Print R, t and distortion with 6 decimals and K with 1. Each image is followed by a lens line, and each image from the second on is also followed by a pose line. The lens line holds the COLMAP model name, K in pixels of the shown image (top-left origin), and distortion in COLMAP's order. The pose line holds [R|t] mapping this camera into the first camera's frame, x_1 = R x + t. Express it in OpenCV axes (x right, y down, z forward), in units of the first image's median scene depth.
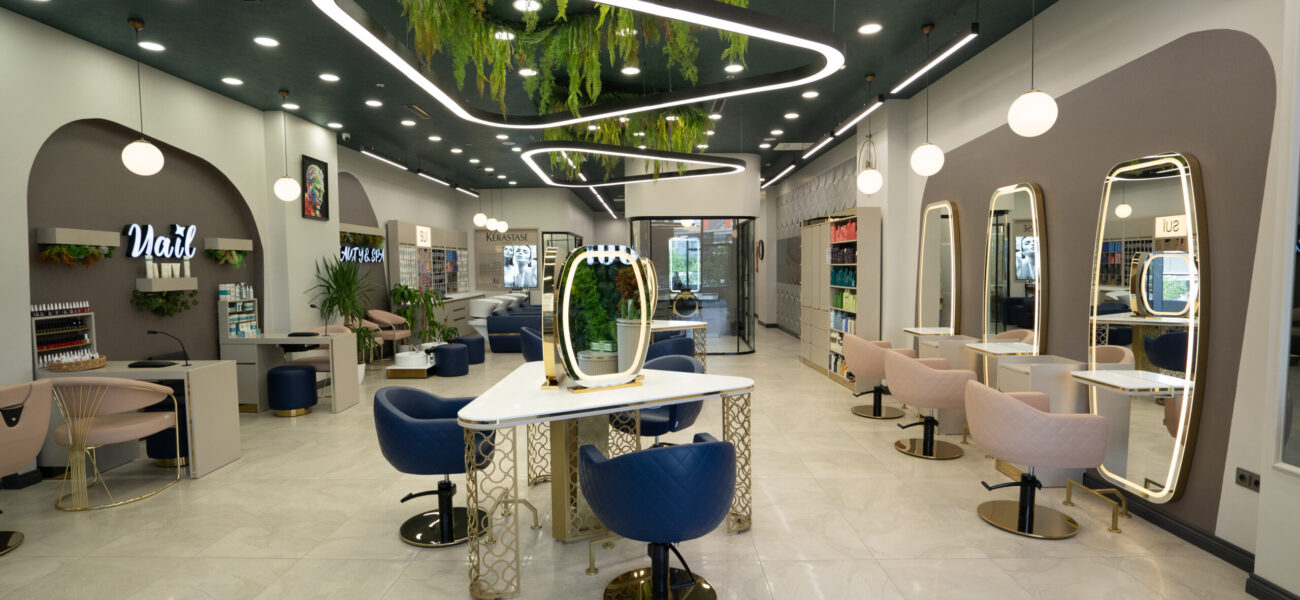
lens RADIAL K [[608.5, 0, 650.0], [0, 608.5, 300.0], [0, 0, 1]] dist [0.000093, 0.000156]
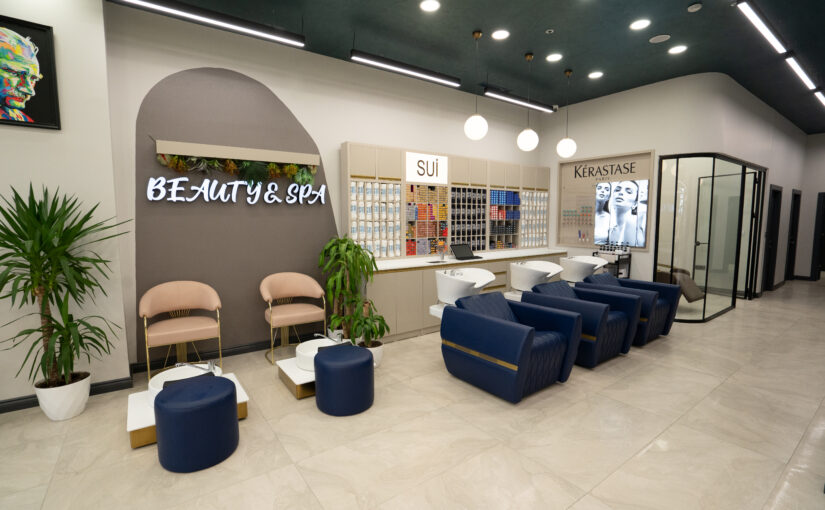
lens RADIAL K [[385.6, 0, 412.5], [0, 385.6, 255.0], [0, 0, 1]] dist [-0.047970, 0.016814]
pose [[0.593634, 0.089522, -0.799740, -0.033444], [-0.052090, 0.995984, 0.072824, -0.063816], [0.803047, -0.001572, 0.595913, 1.255738]]
